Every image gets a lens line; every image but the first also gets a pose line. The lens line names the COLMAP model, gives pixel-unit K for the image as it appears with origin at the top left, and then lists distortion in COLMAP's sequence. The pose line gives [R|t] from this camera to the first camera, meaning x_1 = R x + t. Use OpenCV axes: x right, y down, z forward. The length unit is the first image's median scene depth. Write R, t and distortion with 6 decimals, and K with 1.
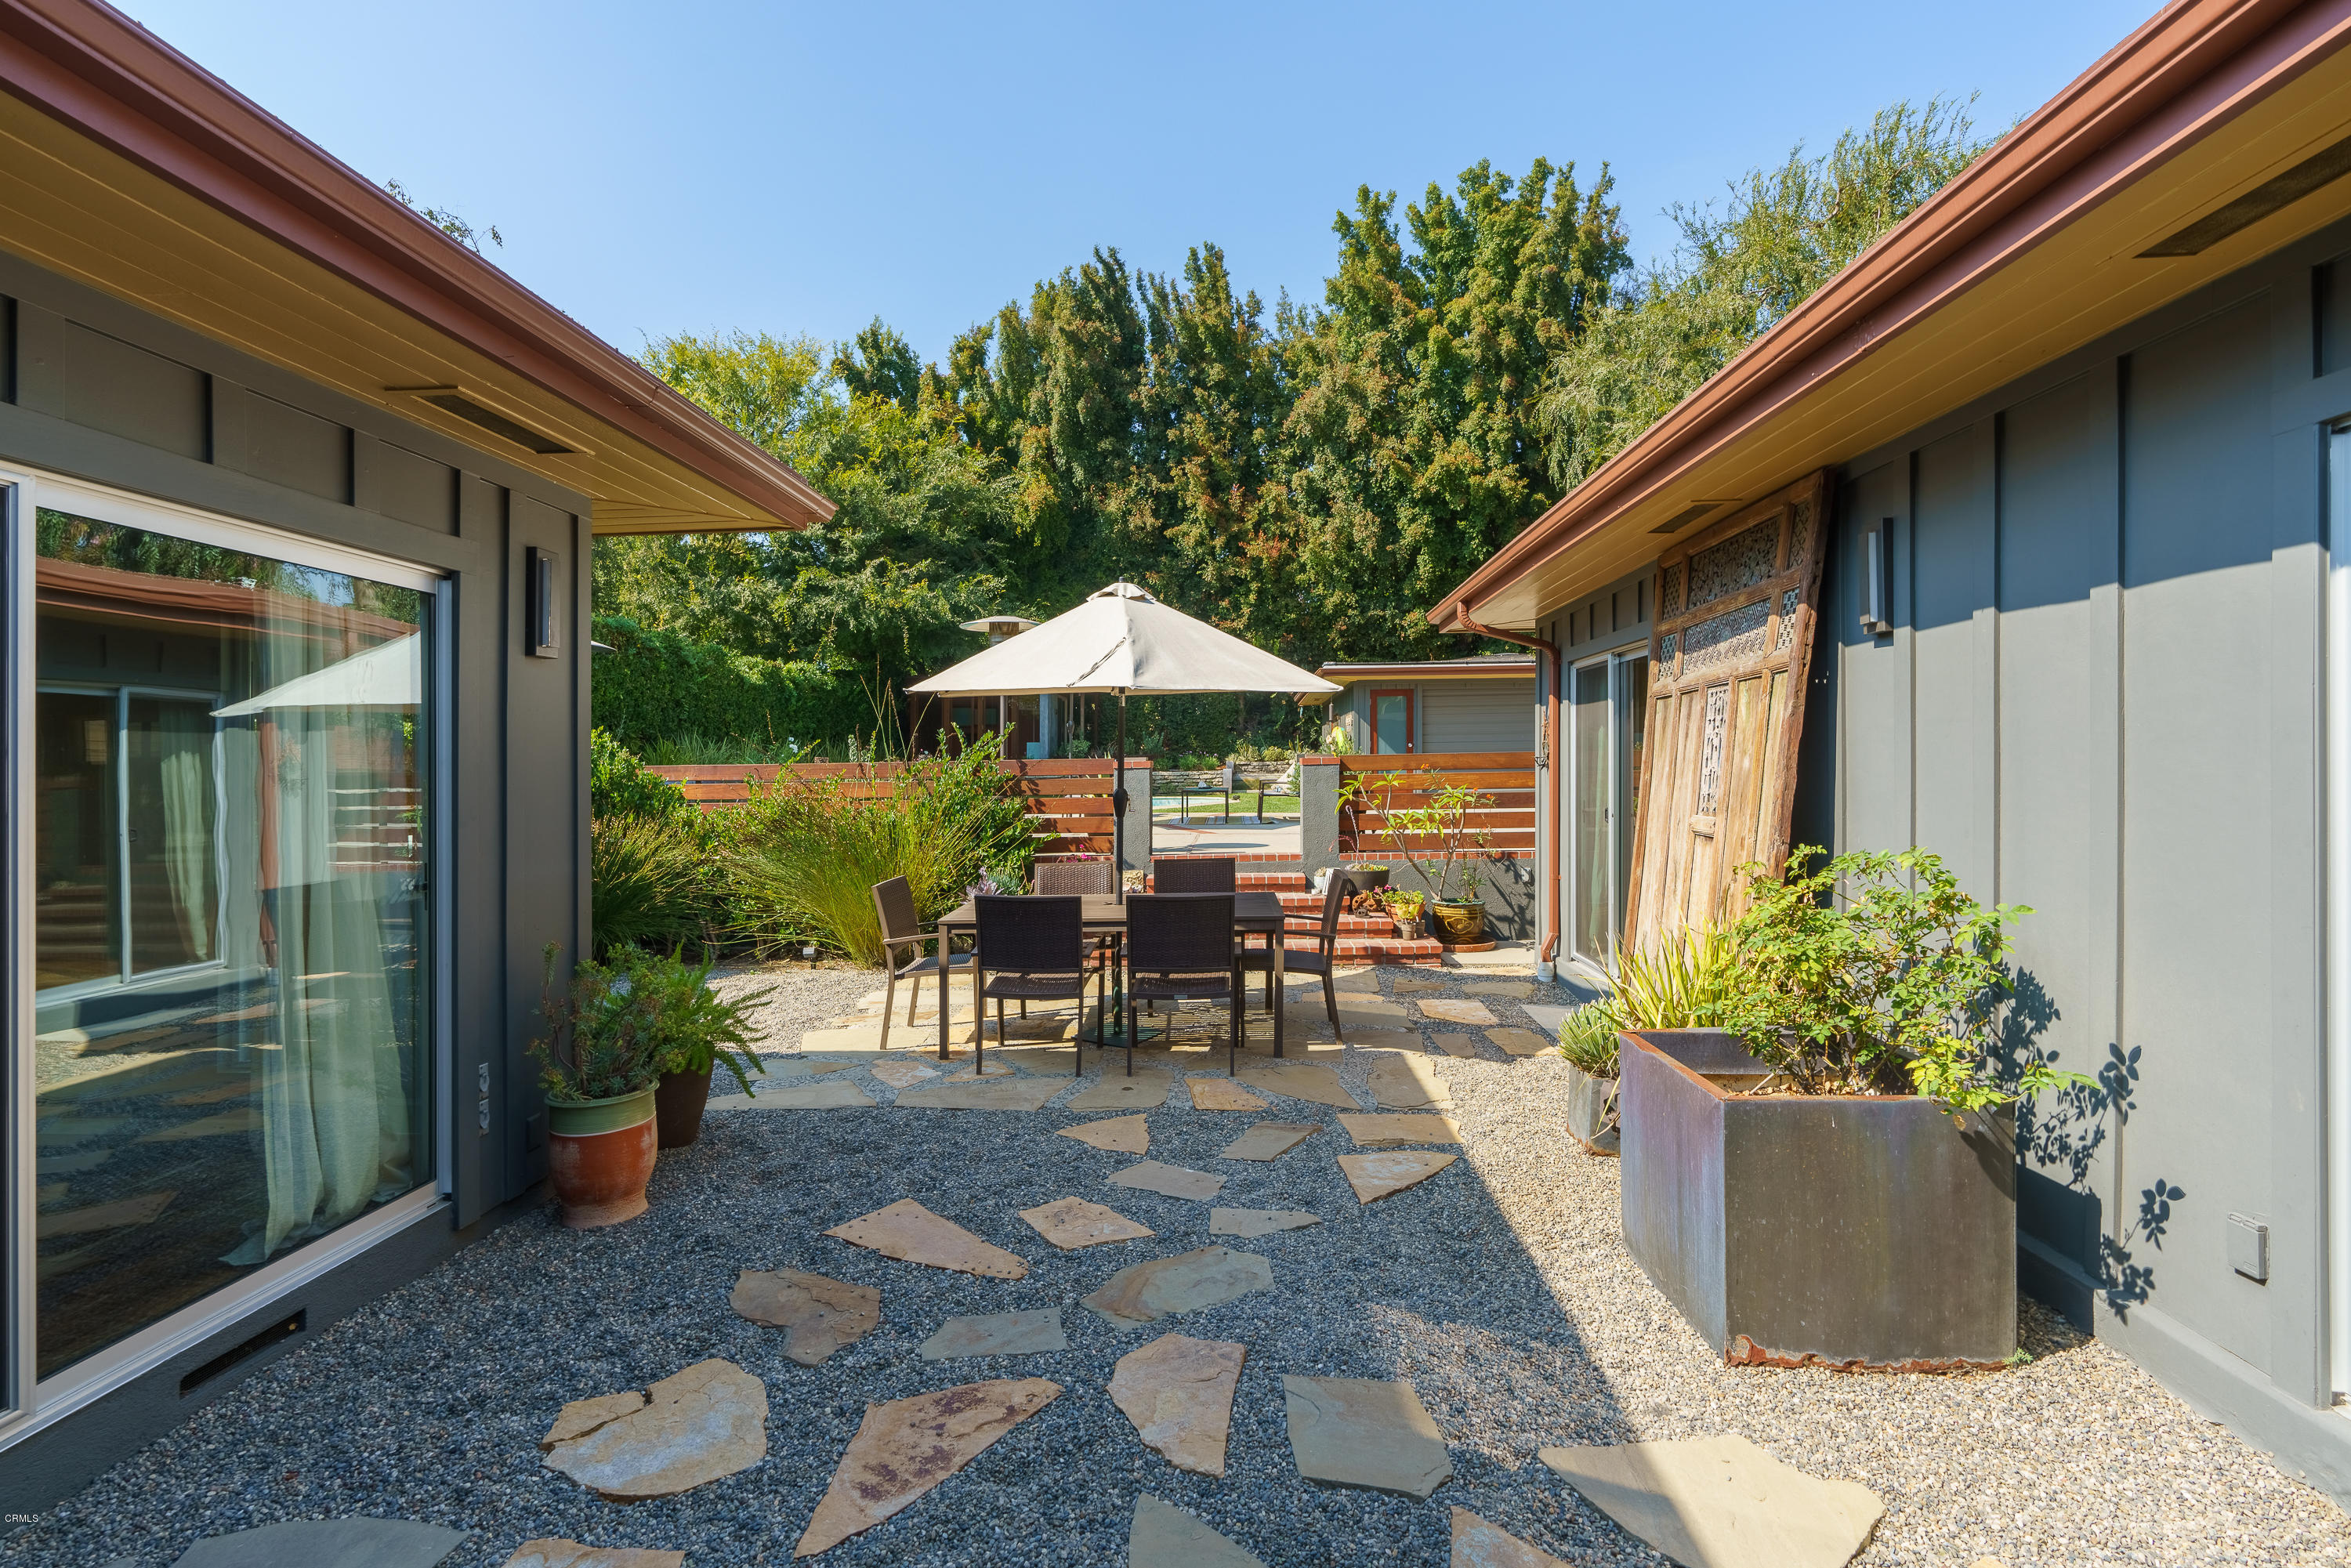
lens RADIAL K [[1085.2, 0, 1162.3], [0, 1085.2, 784.4], [0, 0, 1]] dist [-0.008478, -0.000400]
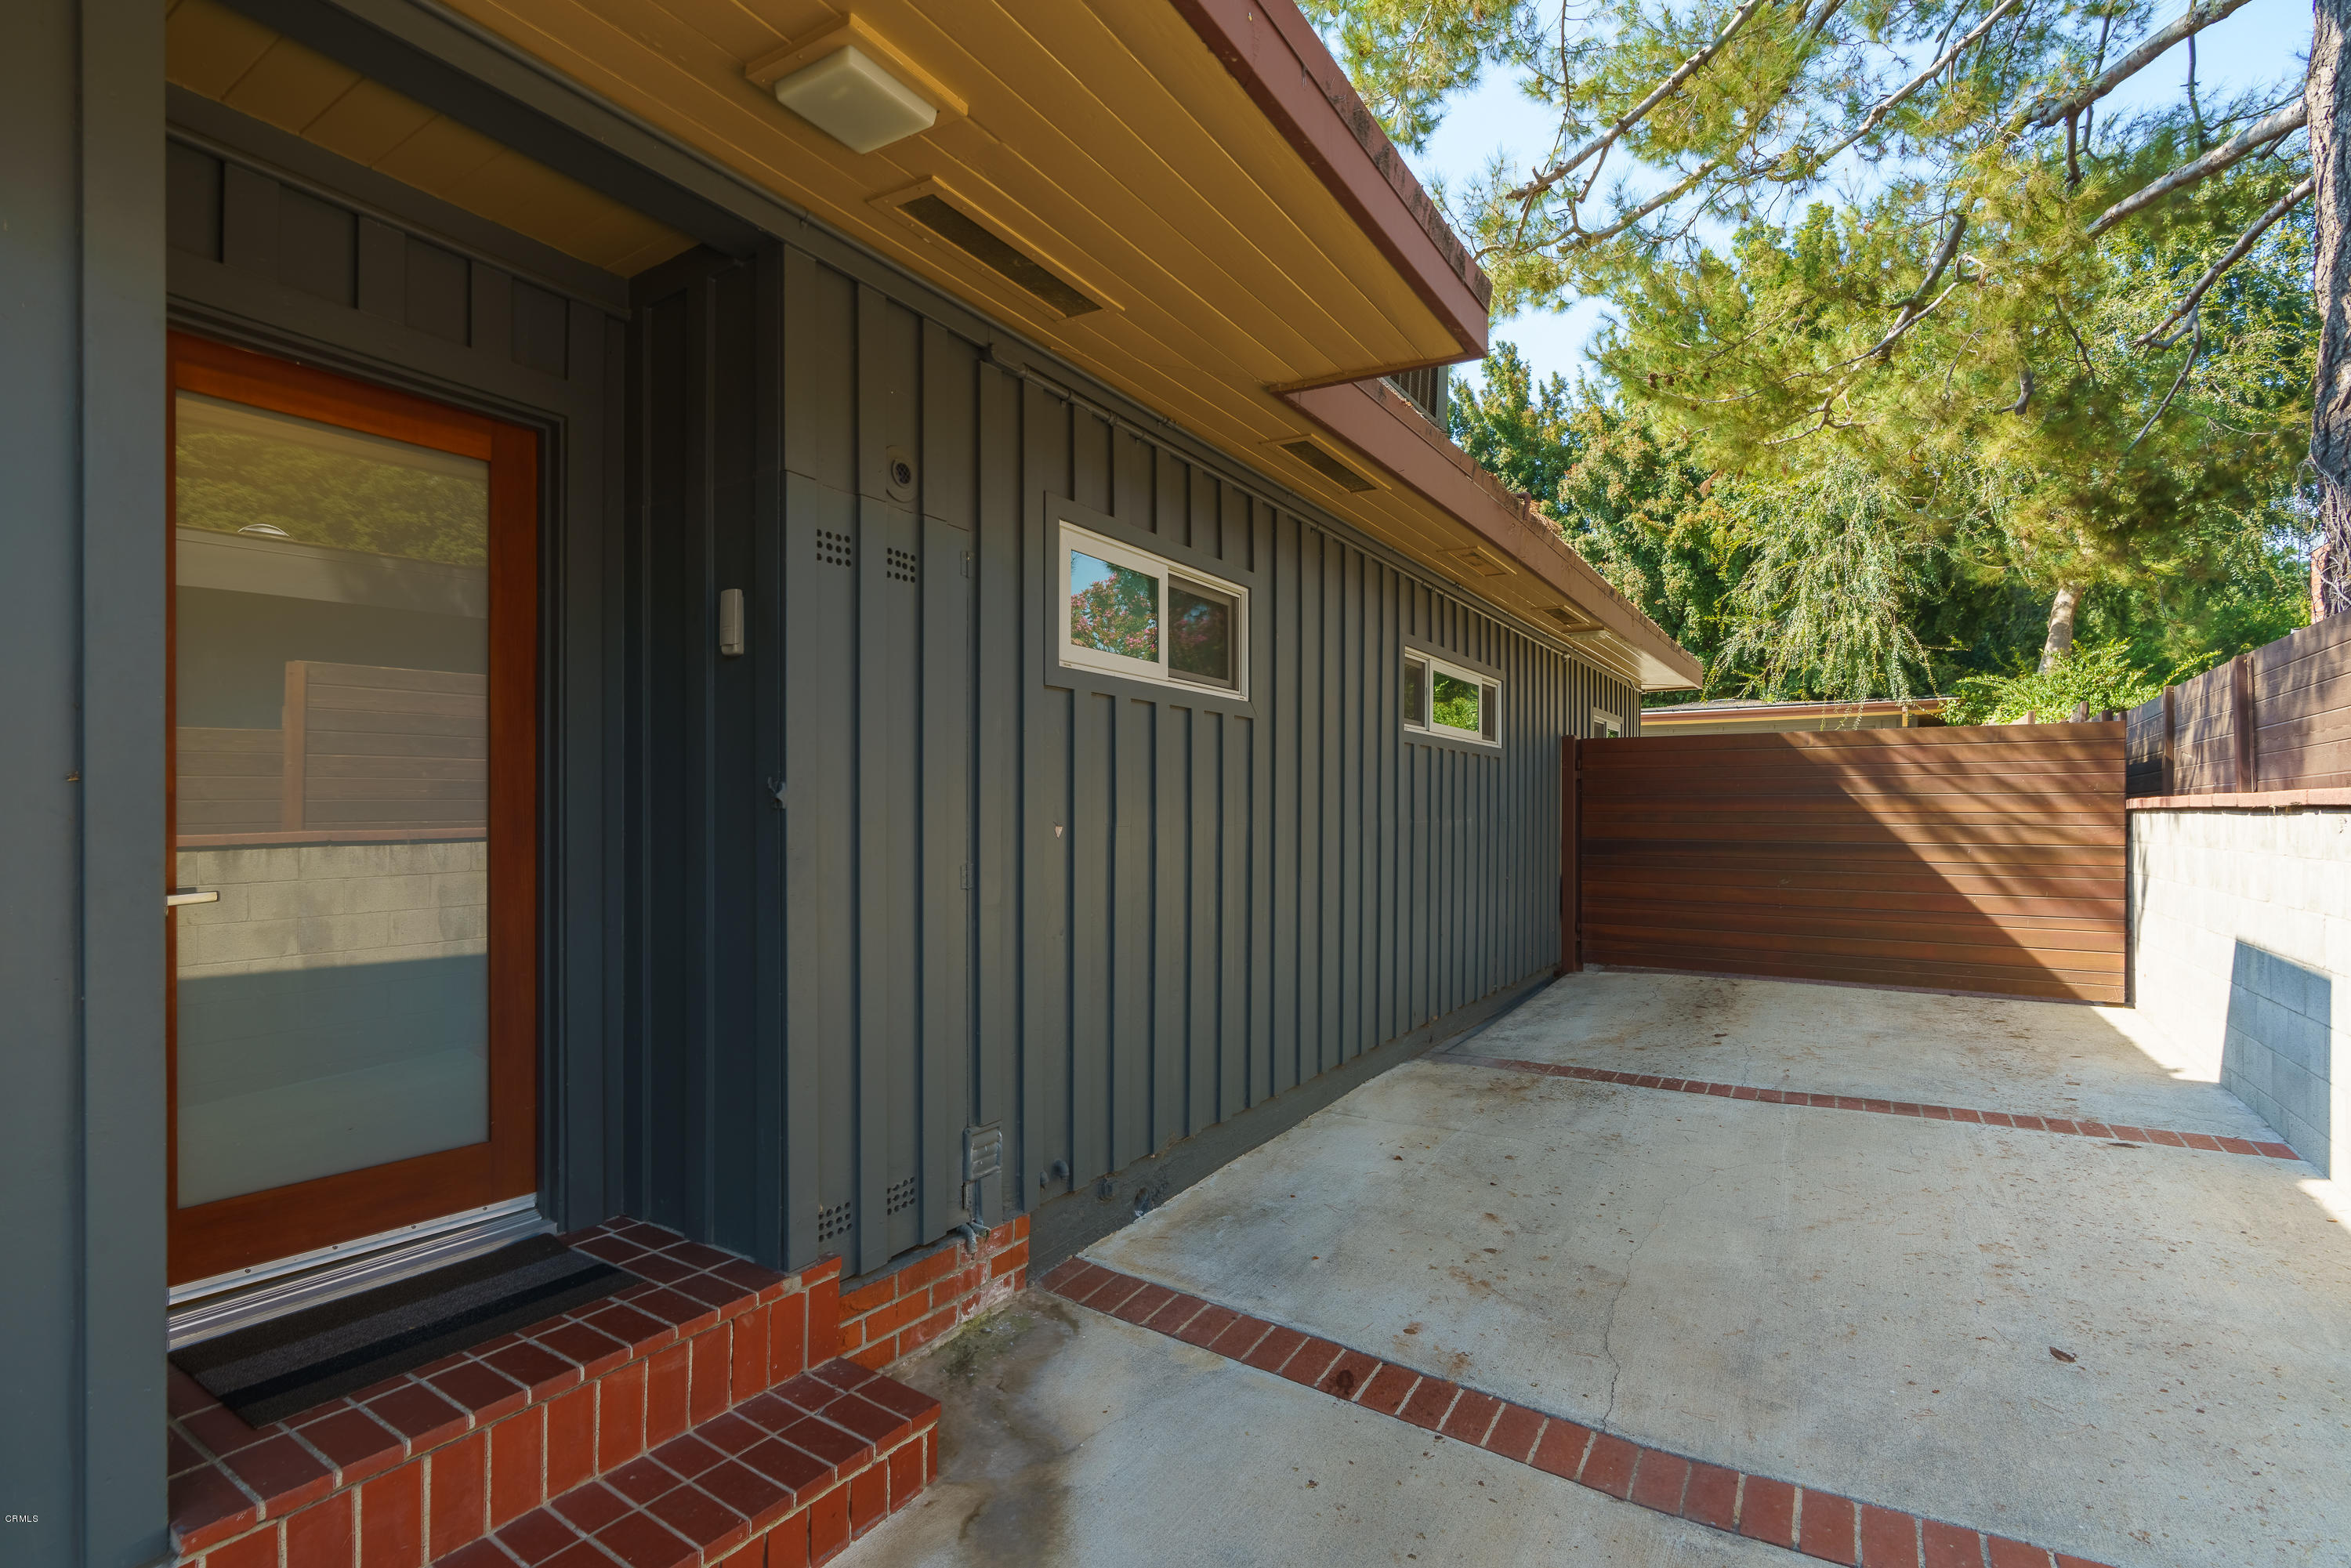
lens RADIAL K [[1085.2, 0, 1173.8], [0, 1085.2, 827.1], [0, 0, 1]] dist [-0.008478, -0.000400]
pose [[0.877630, 0.020657, -0.478894, 0.298071], [-0.025568, 0.999666, -0.003736, 0.017543], [0.478657, 0.015523, 0.877865, -0.144963]]
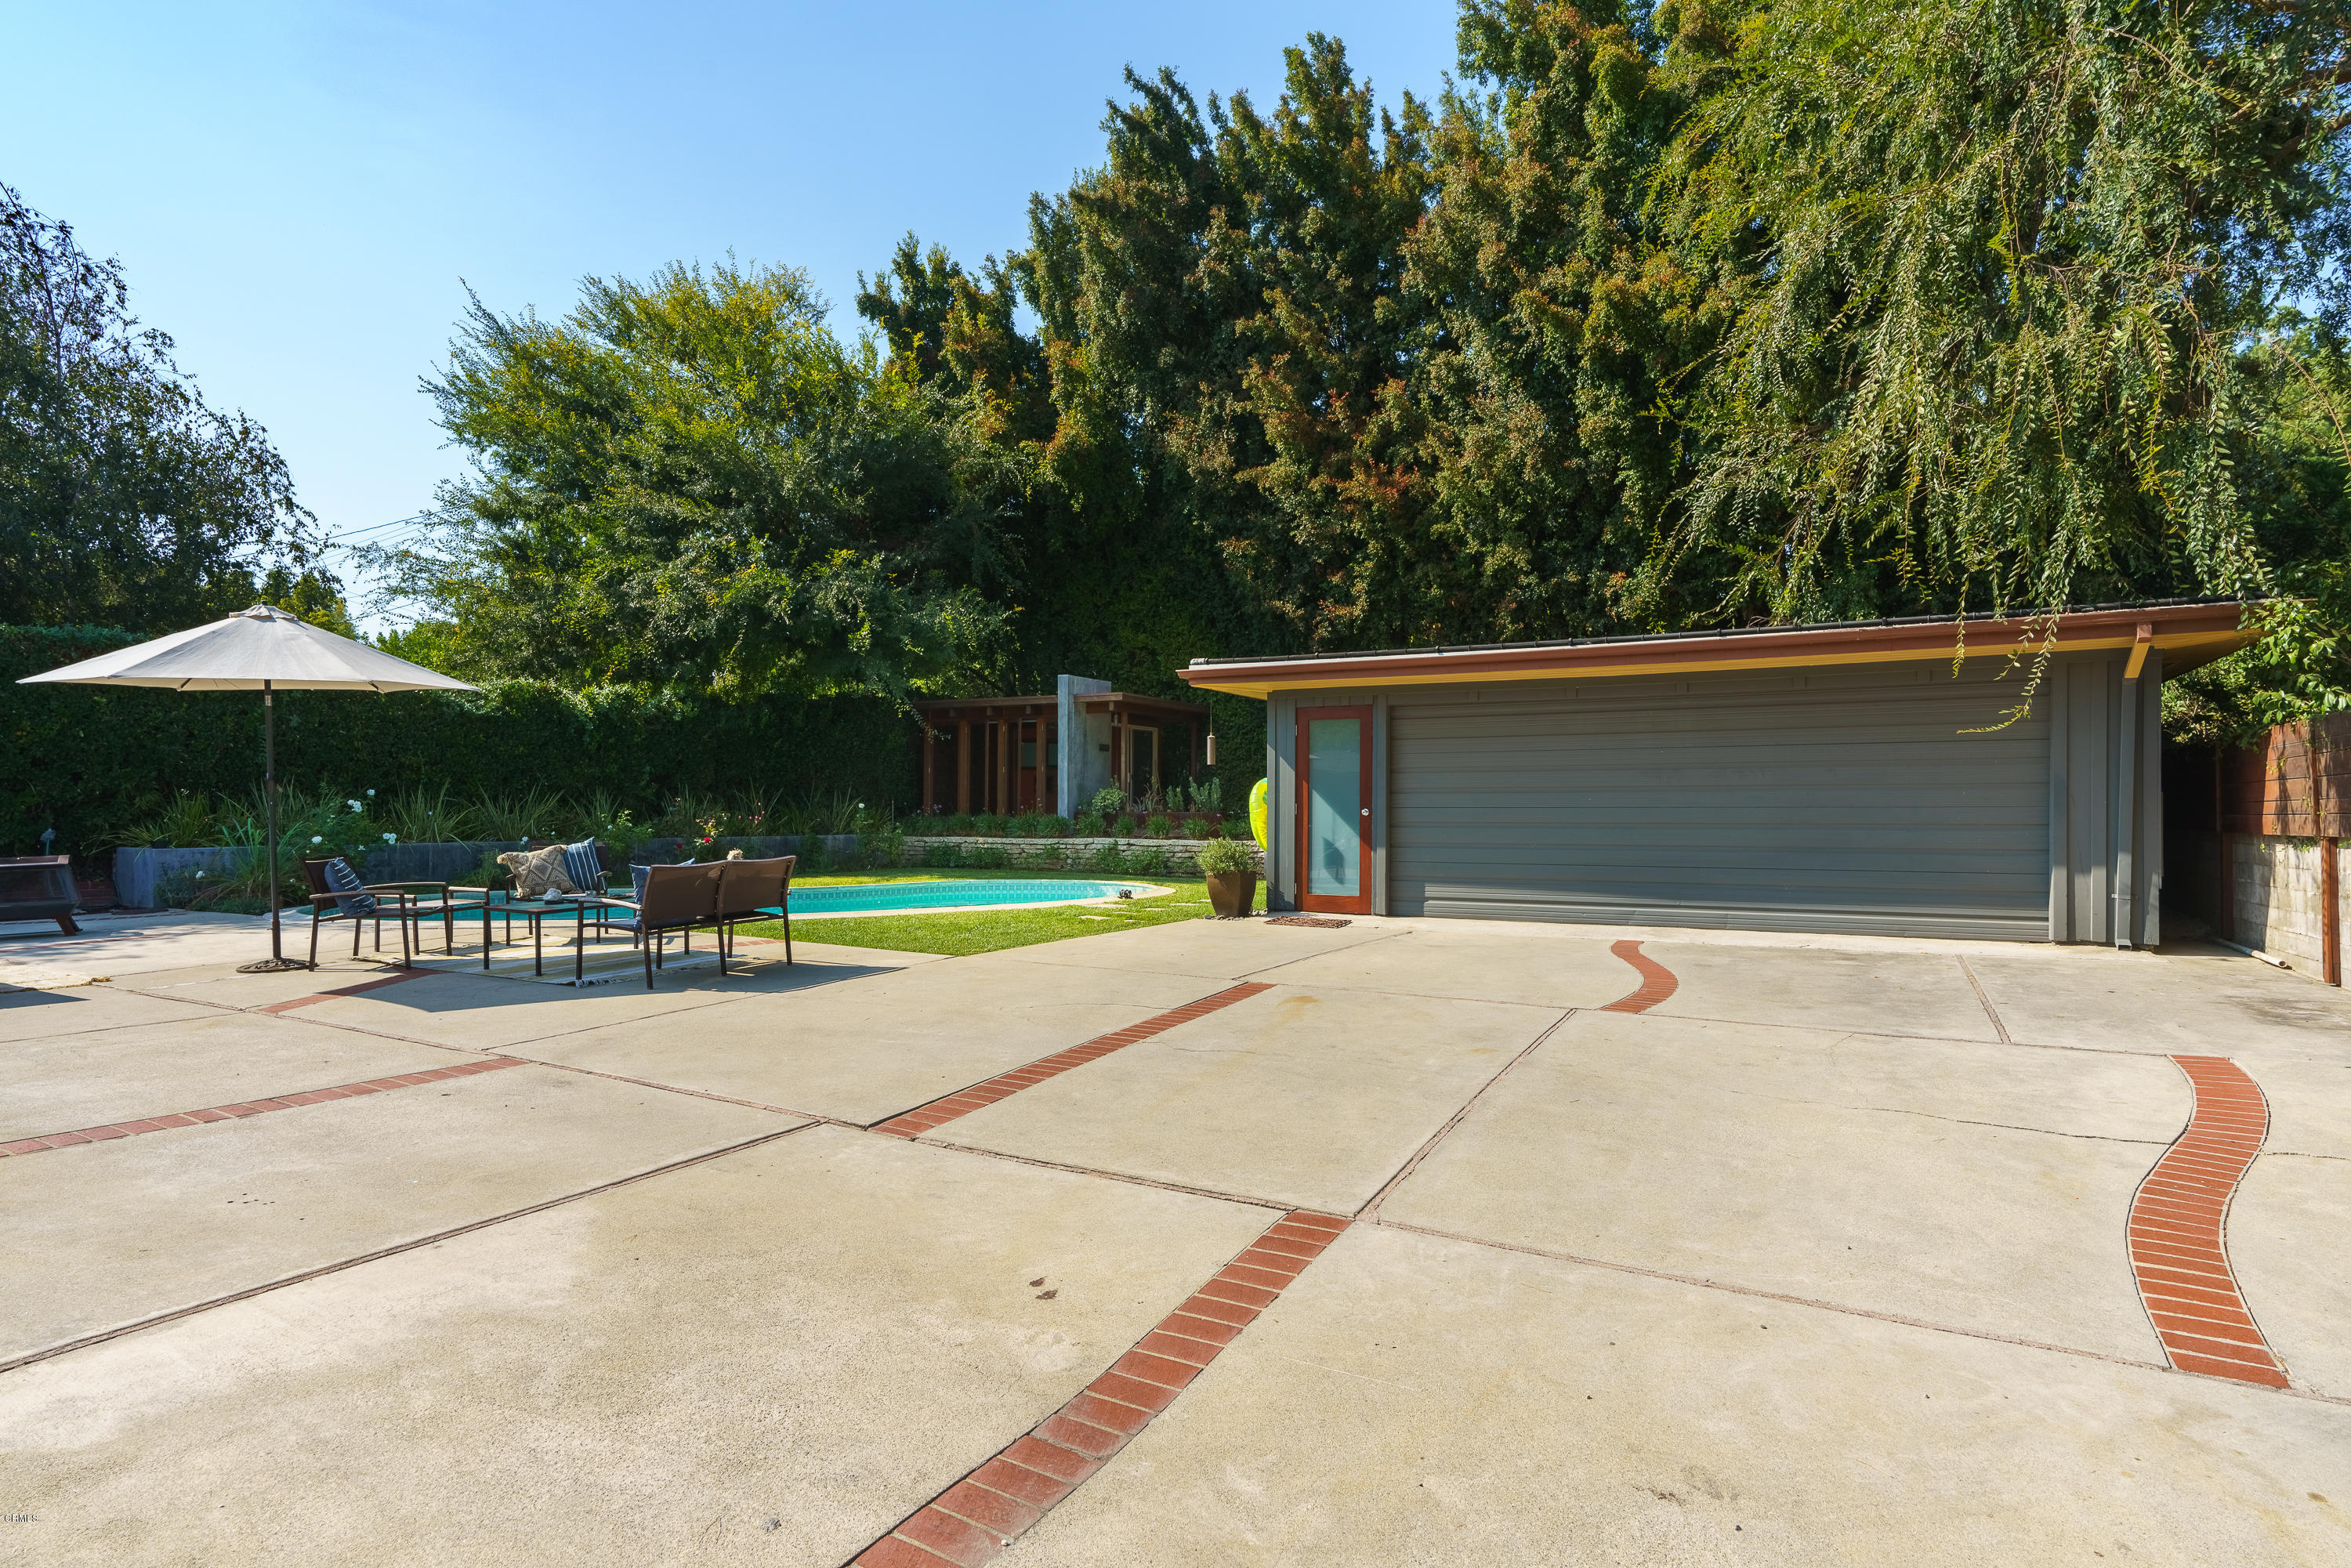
lens RADIAL K [[1201.5, 0, 1193.8], [0, 1201.5, 796.7], [0, 0, 1]] dist [-0.014531, 0.003617]
pose [[0.911095, 0.013817, -0.411964, 0.285273], [-0.023467, 0.999556, -0.018376, -0.023555], [0.411527, 0.026410, 0.911015, 0.333938]]
